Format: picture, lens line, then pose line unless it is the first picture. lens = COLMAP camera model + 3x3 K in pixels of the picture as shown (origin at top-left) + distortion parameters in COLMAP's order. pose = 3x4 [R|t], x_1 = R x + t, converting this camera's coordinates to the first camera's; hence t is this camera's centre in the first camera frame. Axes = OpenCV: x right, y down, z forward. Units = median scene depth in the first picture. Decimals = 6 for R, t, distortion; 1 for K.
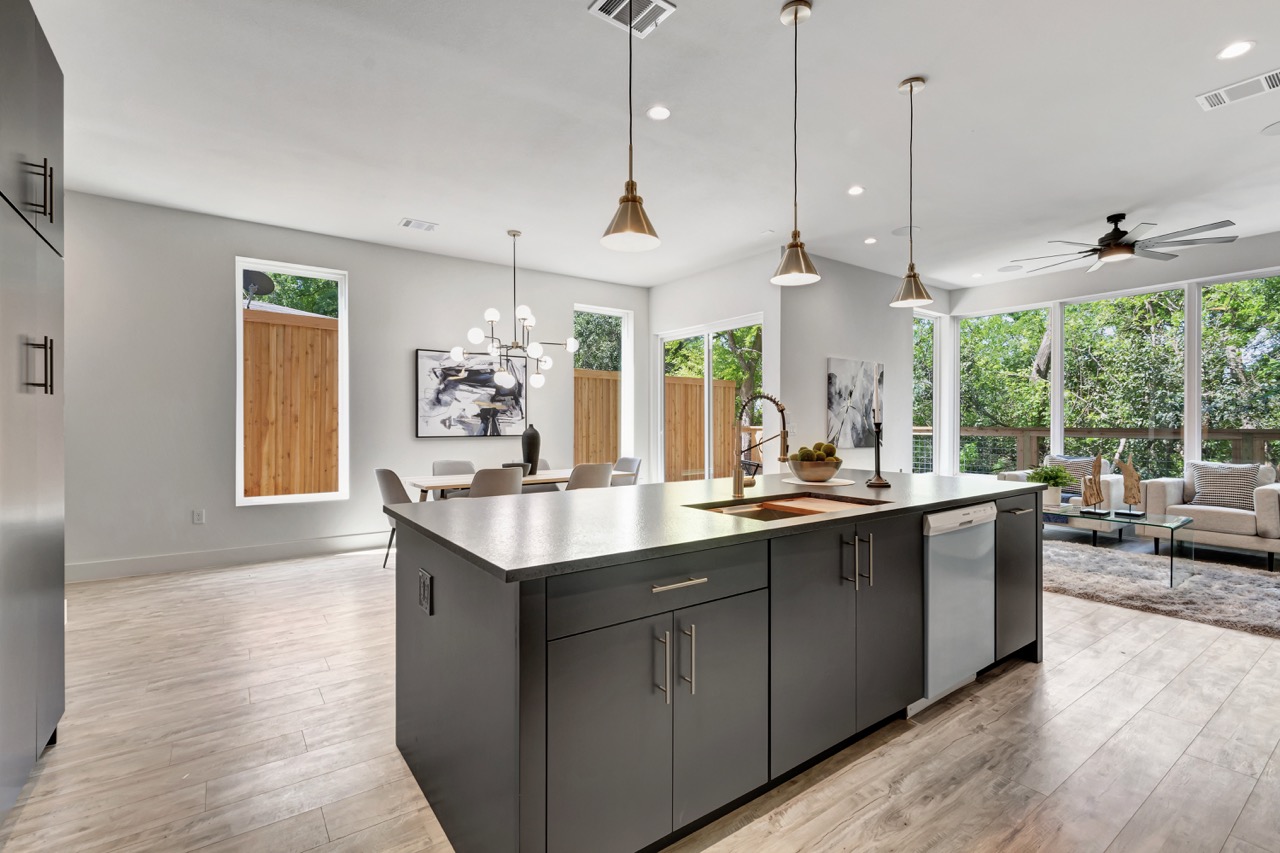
lens RADIAL K [[578.9, 0, 648.9], [0, 578.9, 420.2], [0, 0, 1]] dist [-0.000883, -0.000258]
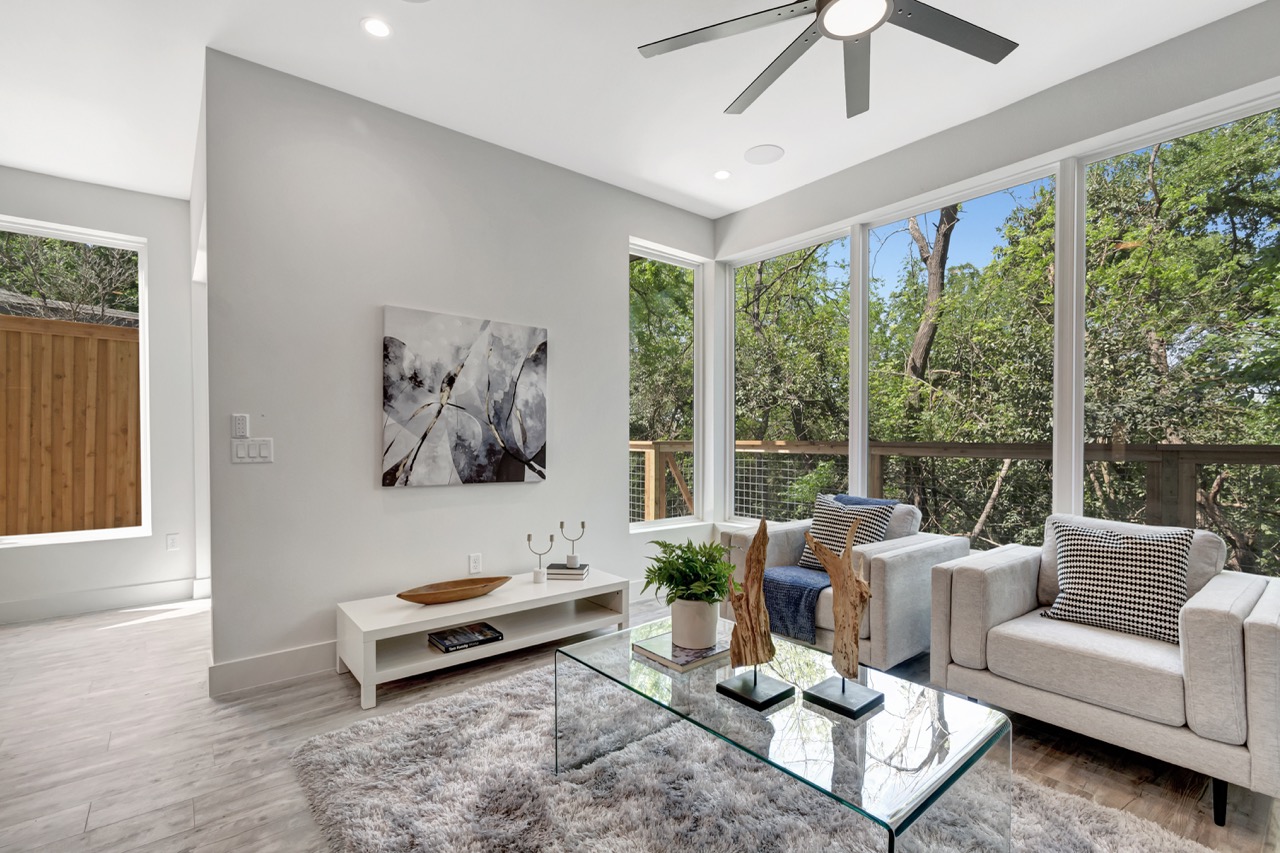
lens RADIAL K [[578.9, 0, 642.6], [0, 578.9, 439.2], [0, 0, 1]] dist [-0.000883, -0.000258]
pose [[0.998274, -0.002758, 0.058660, 0.503333], [0.002158, 0.999945, 0.010297, 0.002482], [-0.058685, -0.010152, 0.998225, 0.481178]]
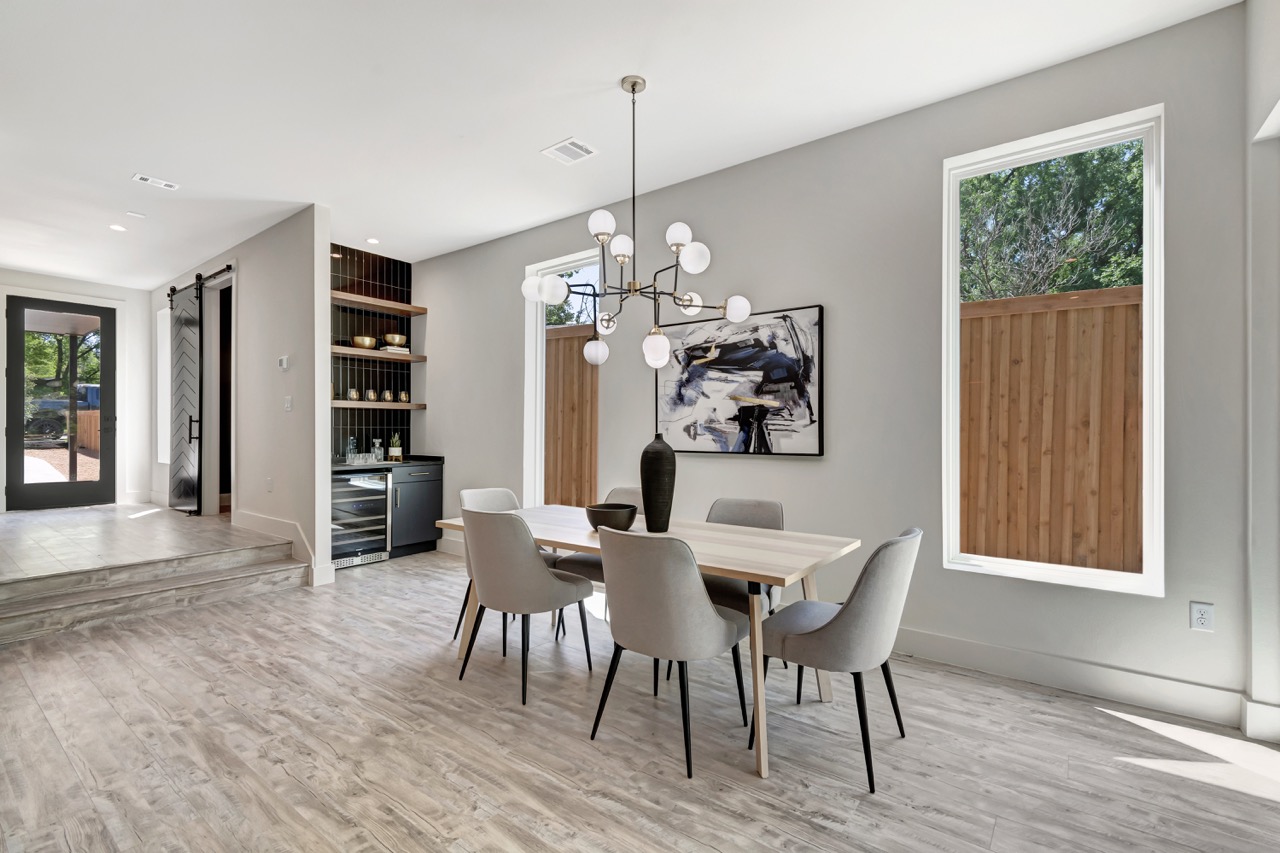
lens RADIAL K [[578.9, 0, 649.0], [0, 578.9, 436.3], [0, 0, 1]] dist [-0.000883, -0.000258]
pose [[0.299772, 0.008335, -0.953974, 0.251144], [0.002860, 0.999949, 0.009635, 0.004193], [0.954007, -0.005616, 0.299733, 0.721404]]
